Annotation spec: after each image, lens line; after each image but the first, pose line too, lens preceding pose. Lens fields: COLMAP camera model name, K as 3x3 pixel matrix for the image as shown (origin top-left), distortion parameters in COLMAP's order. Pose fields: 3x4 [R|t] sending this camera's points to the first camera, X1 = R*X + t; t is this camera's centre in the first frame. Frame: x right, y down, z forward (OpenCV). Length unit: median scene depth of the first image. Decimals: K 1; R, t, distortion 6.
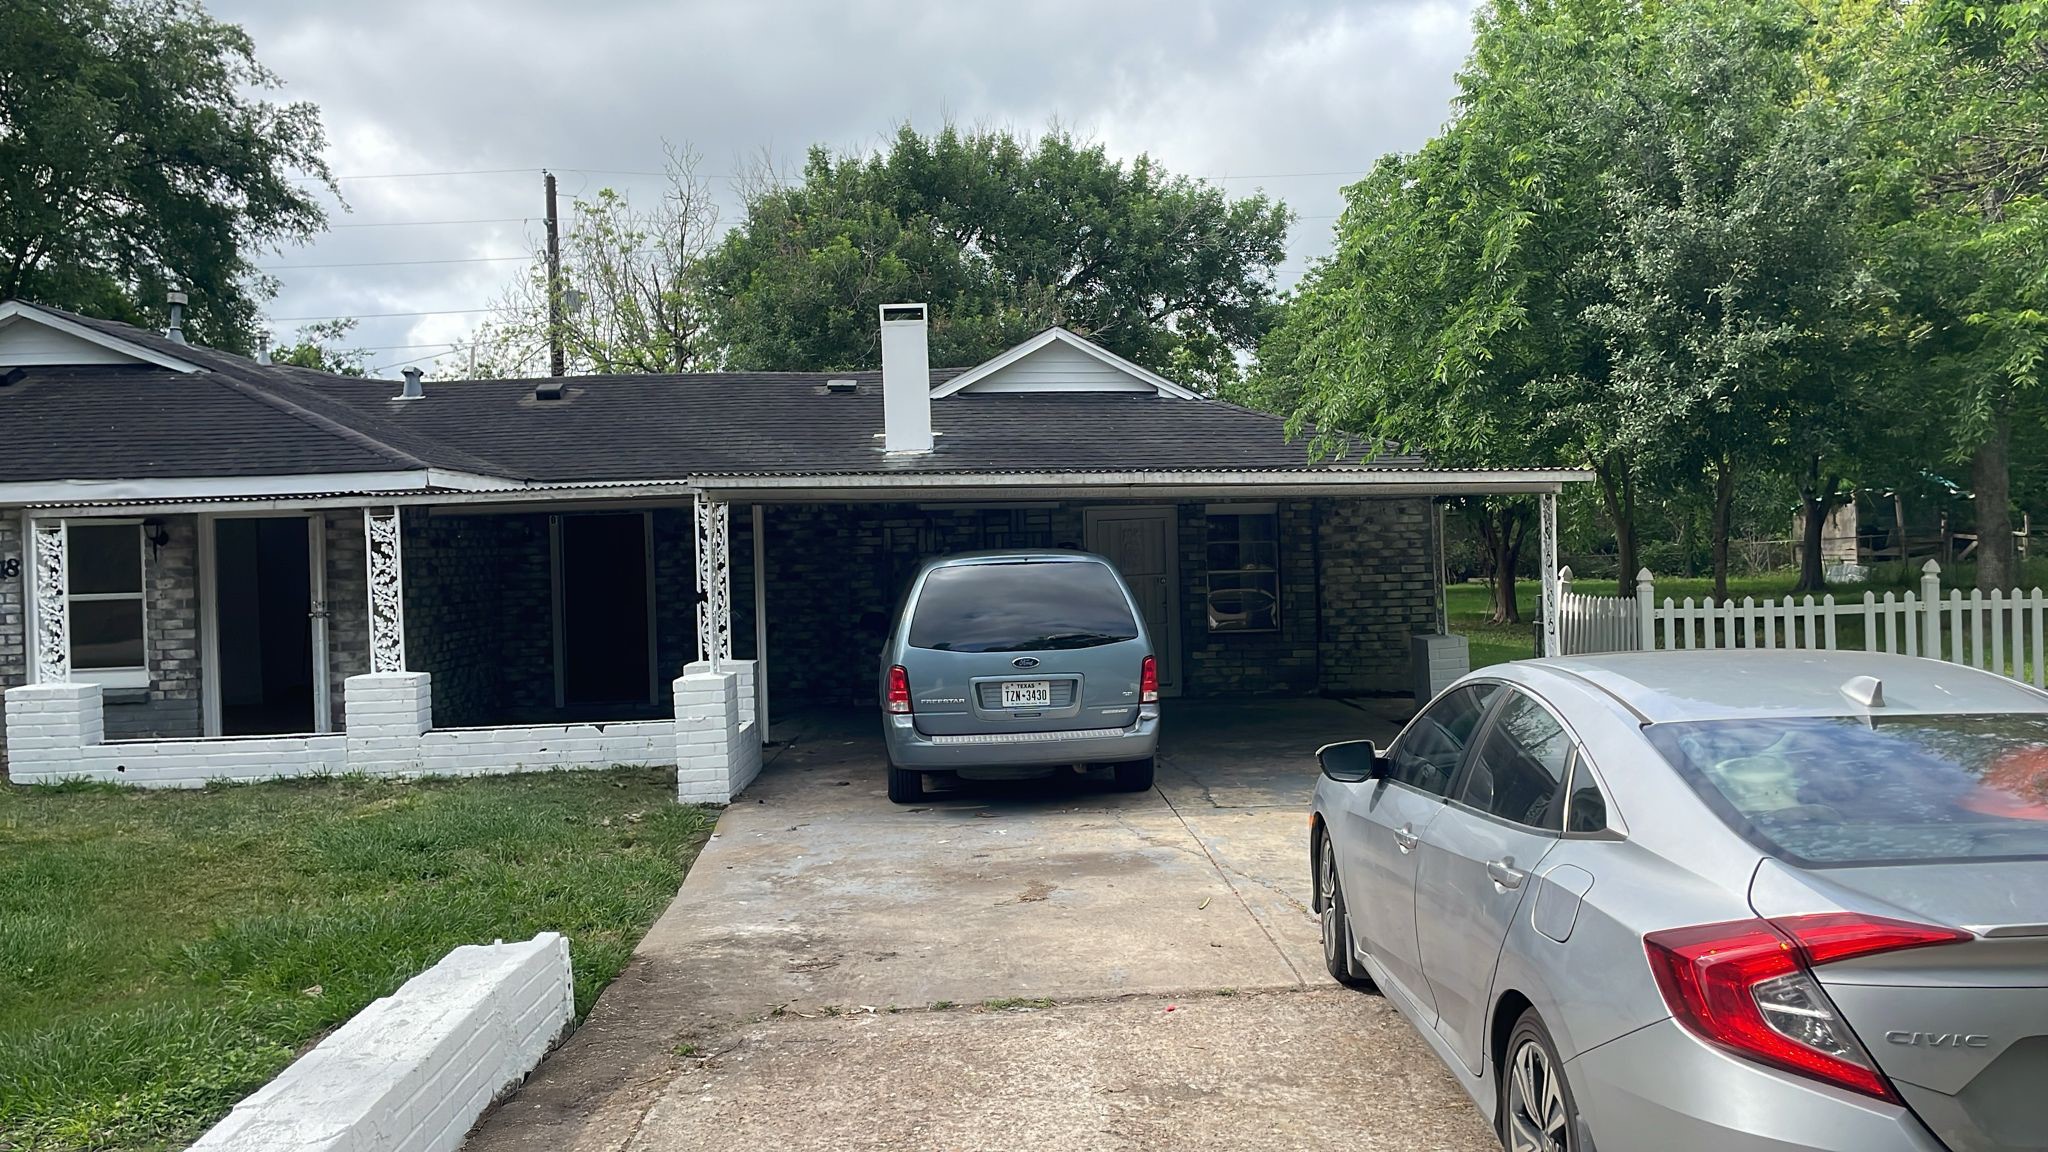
lens RADIAL K [[1631.1, 0, 1053.5], [0, 1631.1, 540.0], [0, 0, 1]] dist [0.115087, -0.157477]
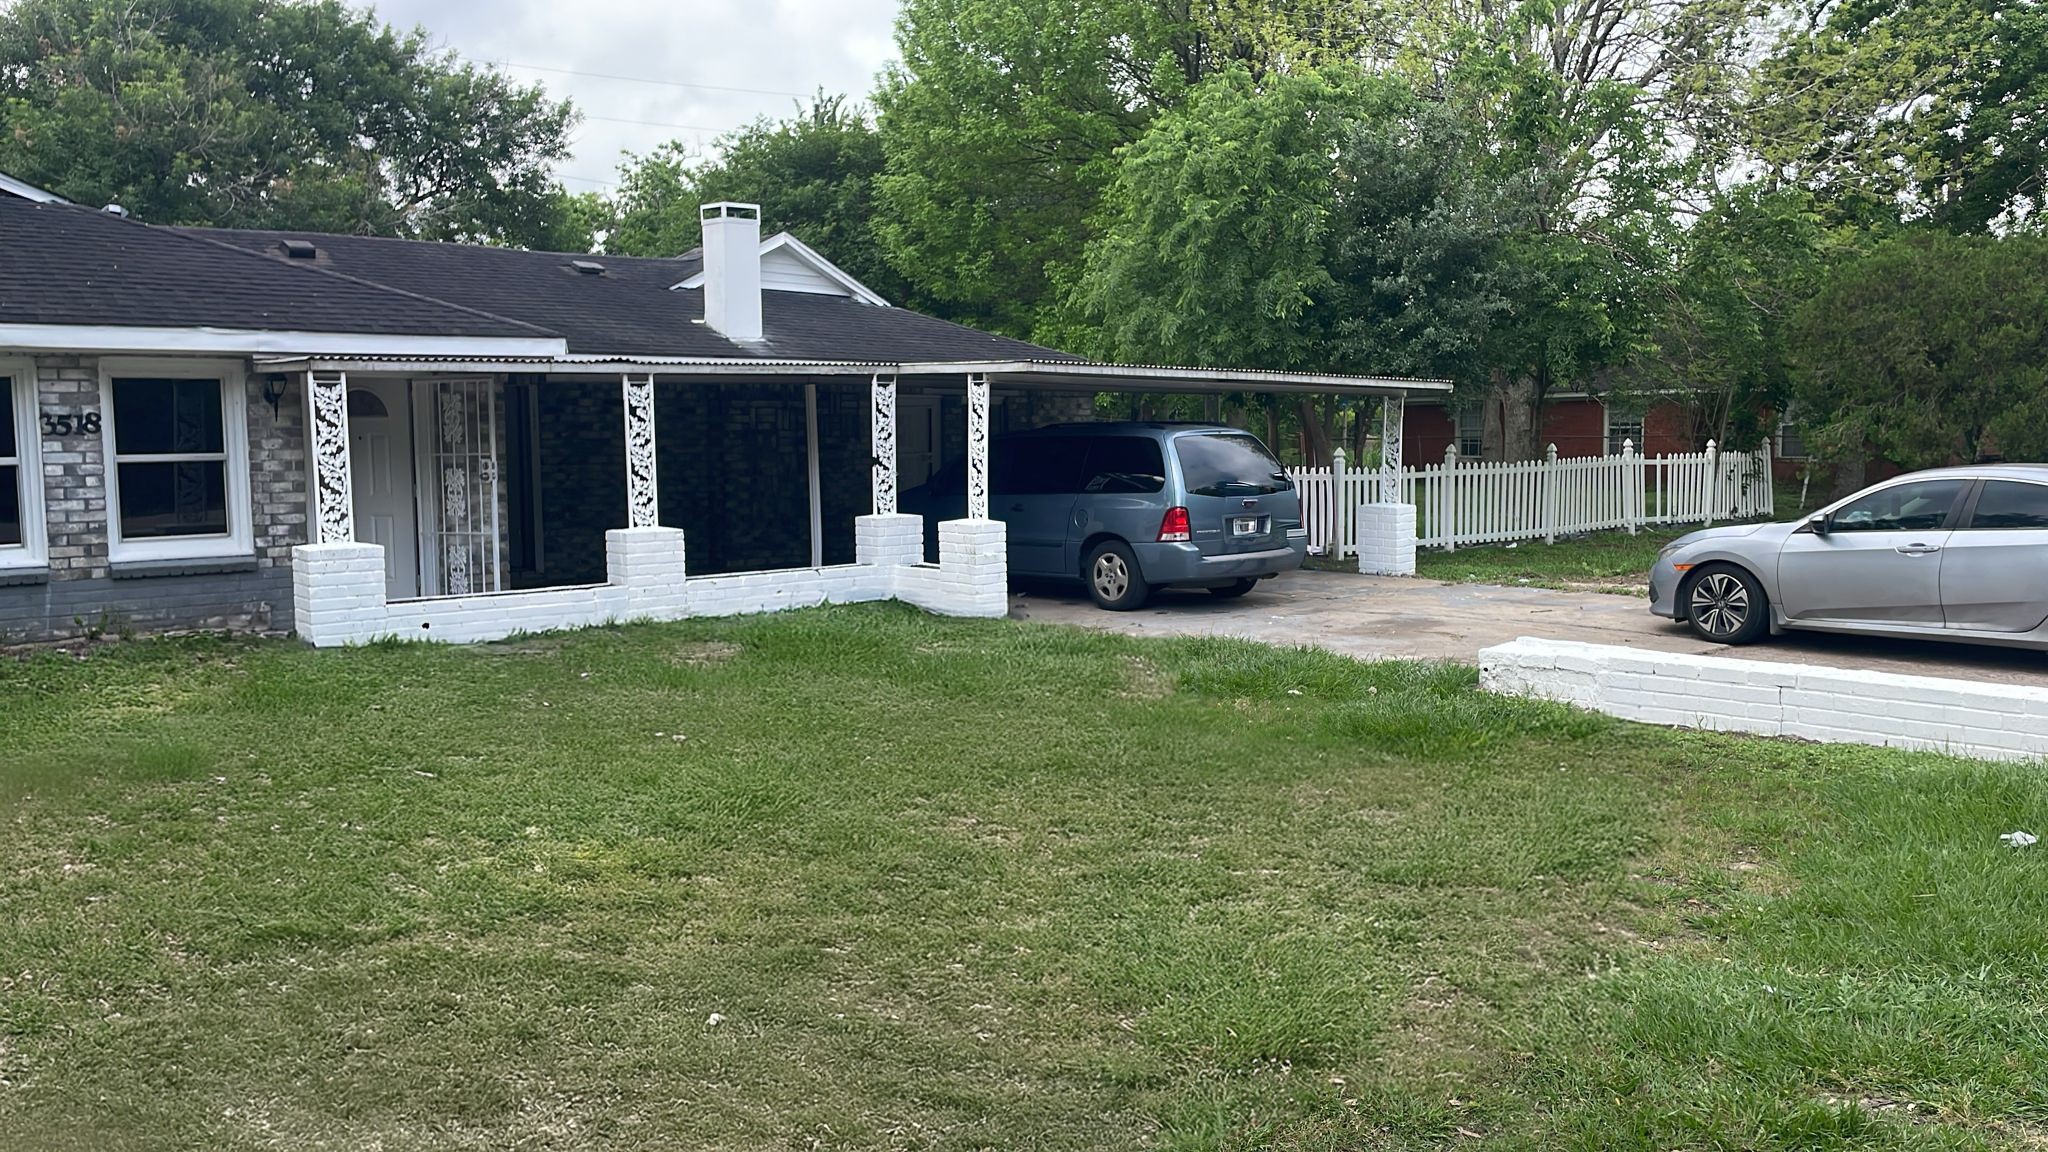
lens RADIAL K [[1631.1, 0, 1053.5], [0, 1631.1, 540.0], [0, 0, 1]] dist [0.115087, -0.157477]
pose [[0.776146, -0.023094, 0.630130, -0.802034], [-0.014338, 0.998424, 0.054253, 0.023888], [-0.630390, -0.051143, 0.774592, -0.004698]]
